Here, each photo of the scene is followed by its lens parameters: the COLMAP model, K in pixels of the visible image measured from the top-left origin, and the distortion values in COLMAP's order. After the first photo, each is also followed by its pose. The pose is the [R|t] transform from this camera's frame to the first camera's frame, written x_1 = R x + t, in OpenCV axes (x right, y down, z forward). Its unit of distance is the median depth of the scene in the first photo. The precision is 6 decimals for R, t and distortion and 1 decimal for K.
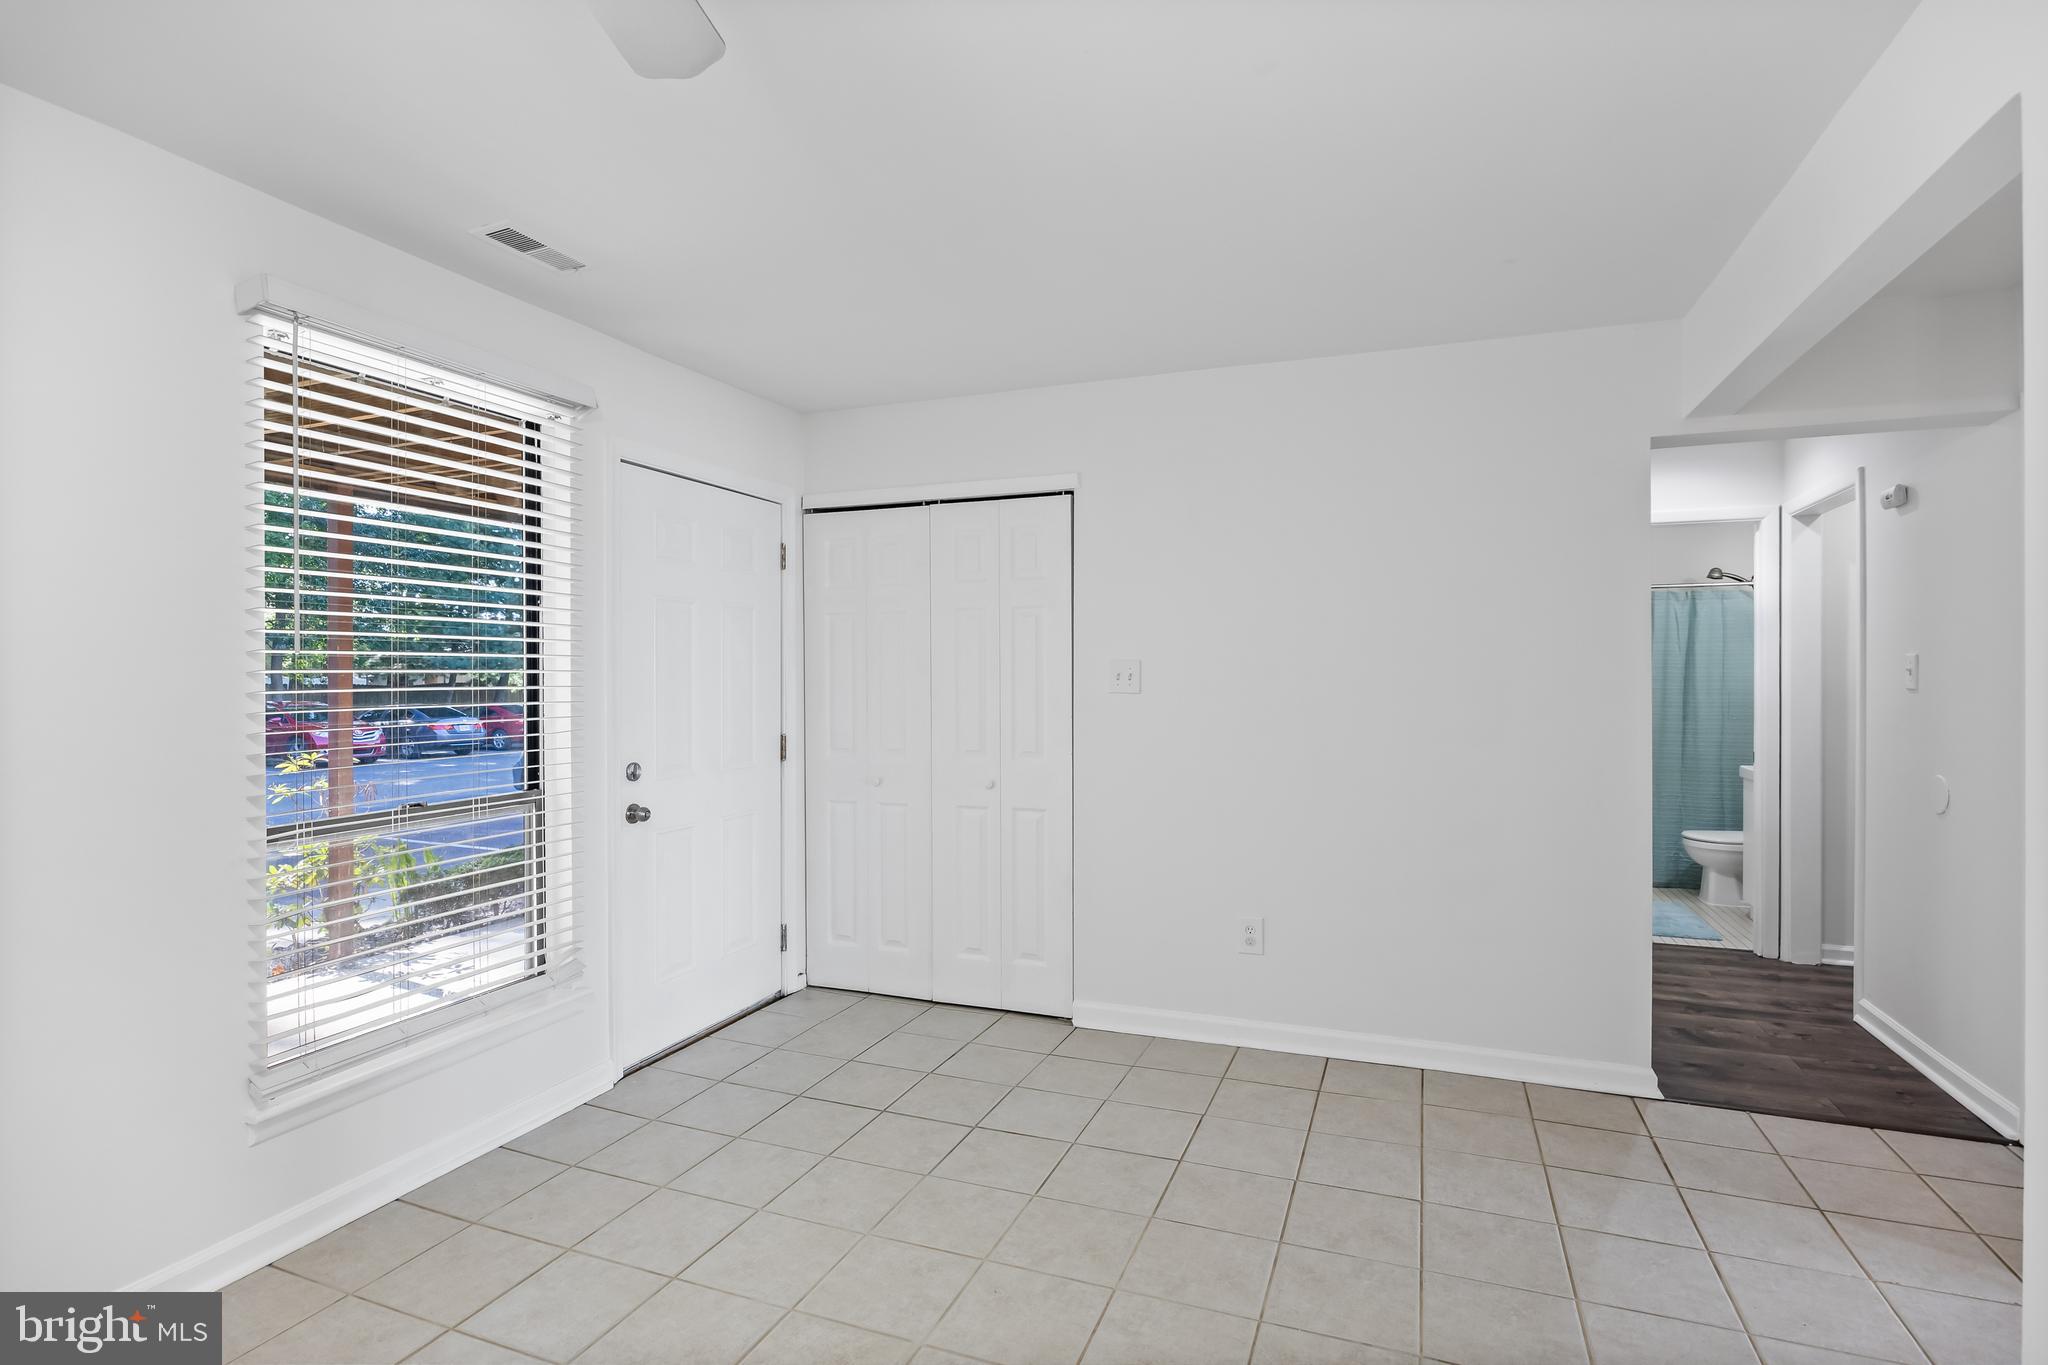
lens RADIAL K [[996.9, 0, 1064.4], [0, 996.9, 682.3], [0, 0, 1]] dist [-0.012711, 0.002882]
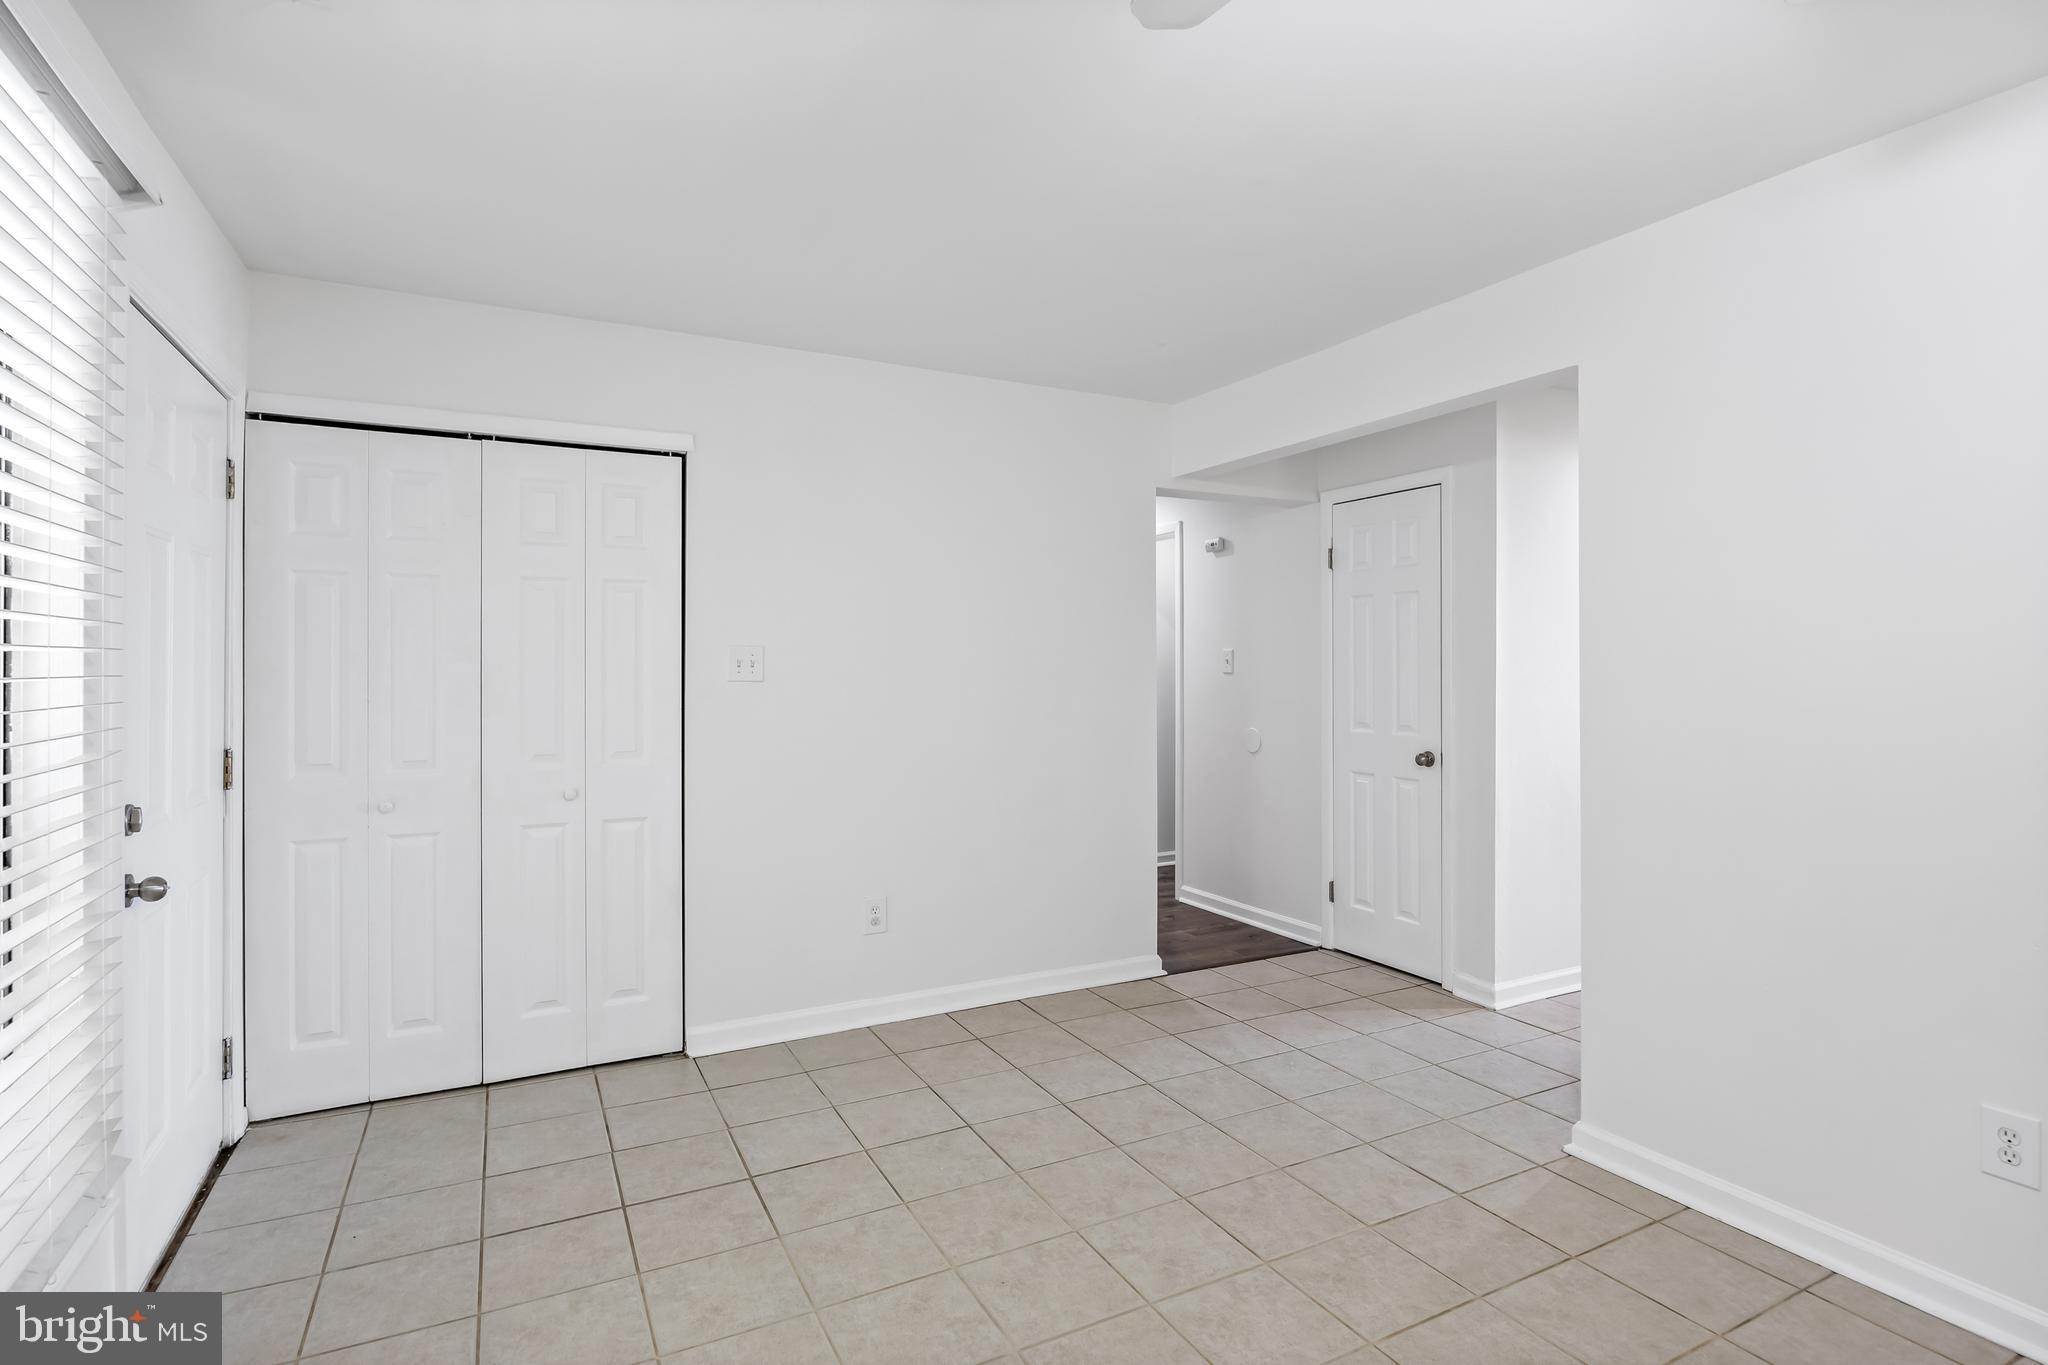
lens RADIAL K [[996.9, 0, 1055.9], [0, 996.9, 665.1], [0, 0, 1]] dist [-0.012711, 0.002882]
pose [[0.666440, 0.001867, 0.745557, -0.449054], [0.003247, 0.999980, -0.005407, 0.002009], [-0.745552, 0.006024, 0.666420, 0.172410]]
